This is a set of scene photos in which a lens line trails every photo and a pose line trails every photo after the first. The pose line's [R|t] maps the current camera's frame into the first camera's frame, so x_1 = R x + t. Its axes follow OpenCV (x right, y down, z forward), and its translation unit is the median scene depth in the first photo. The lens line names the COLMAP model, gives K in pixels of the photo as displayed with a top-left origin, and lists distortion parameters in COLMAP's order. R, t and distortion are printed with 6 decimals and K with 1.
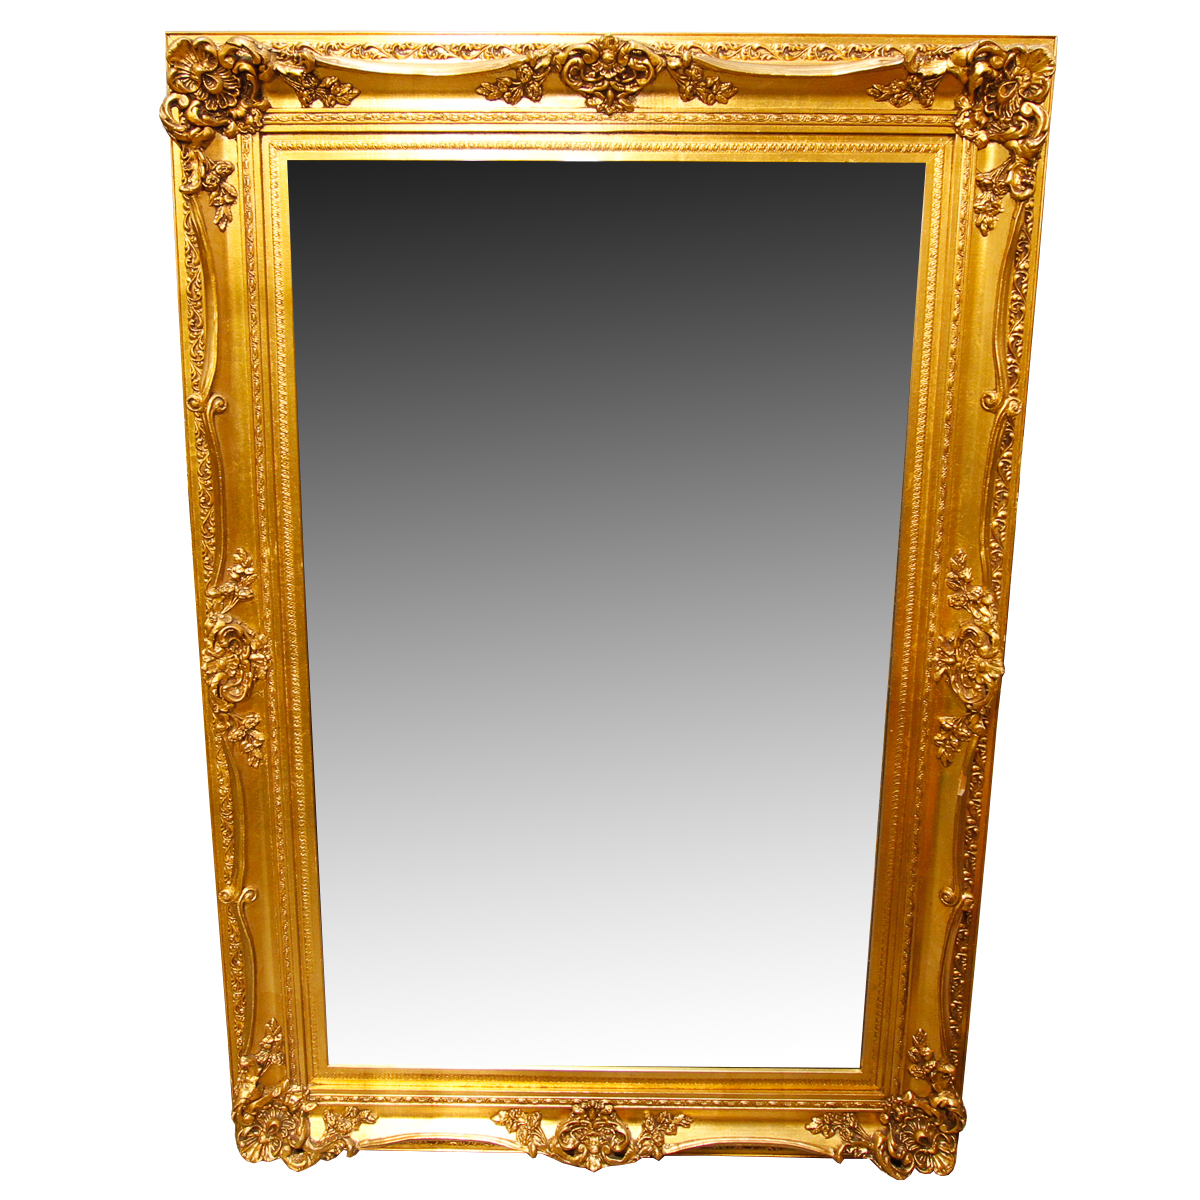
lens RADIAL K [[1158.7, 0, 600.0], [0, 1158.7, 600.0], [0, 0, 1]] dist [-0.009241, -0.008937]
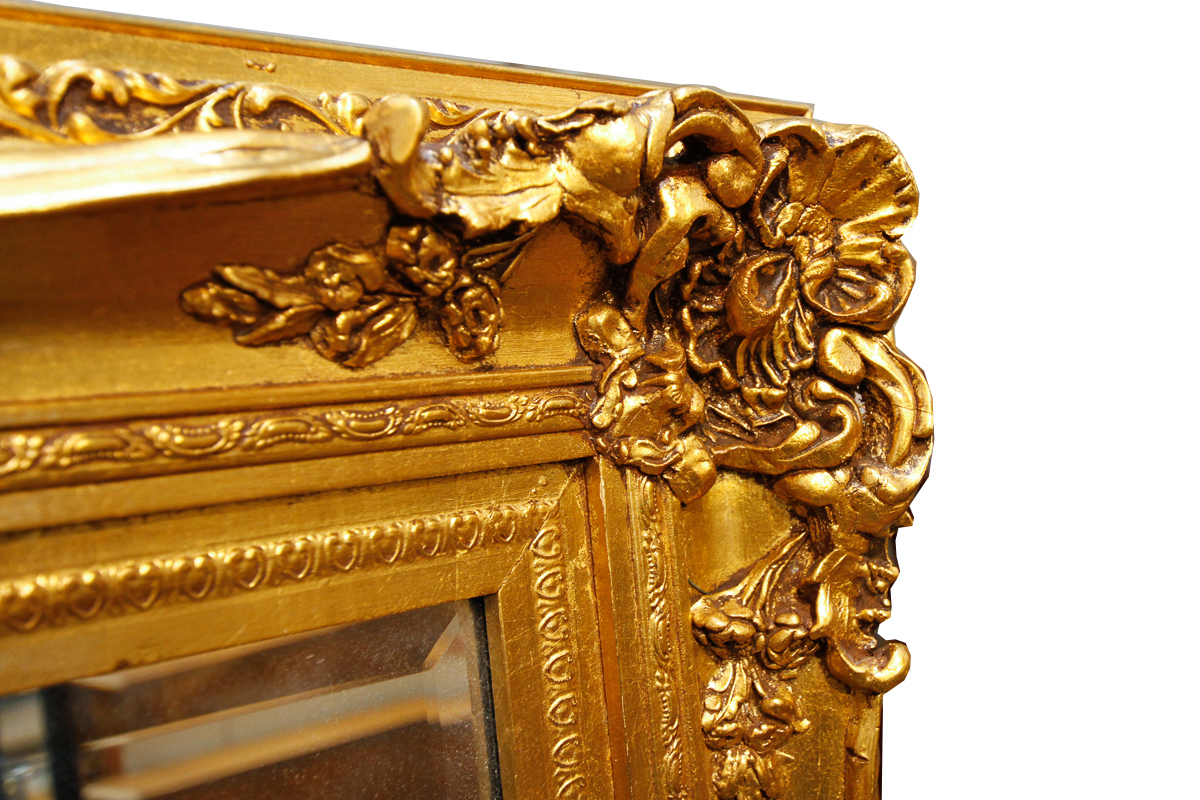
lens RADIAL K [[1070.1, 0, 600.0], [0, 1070.1, 400.0], [0, 0, 1]] dist [-0.000378, -0.002610]
pose [[0.795323, -0.078587, 0.601070, 0.177848], [0.225334, 0.958836, -0.172794, -0.378079], [-0.562748, 0.272868, 0.780293, 0.828066]]
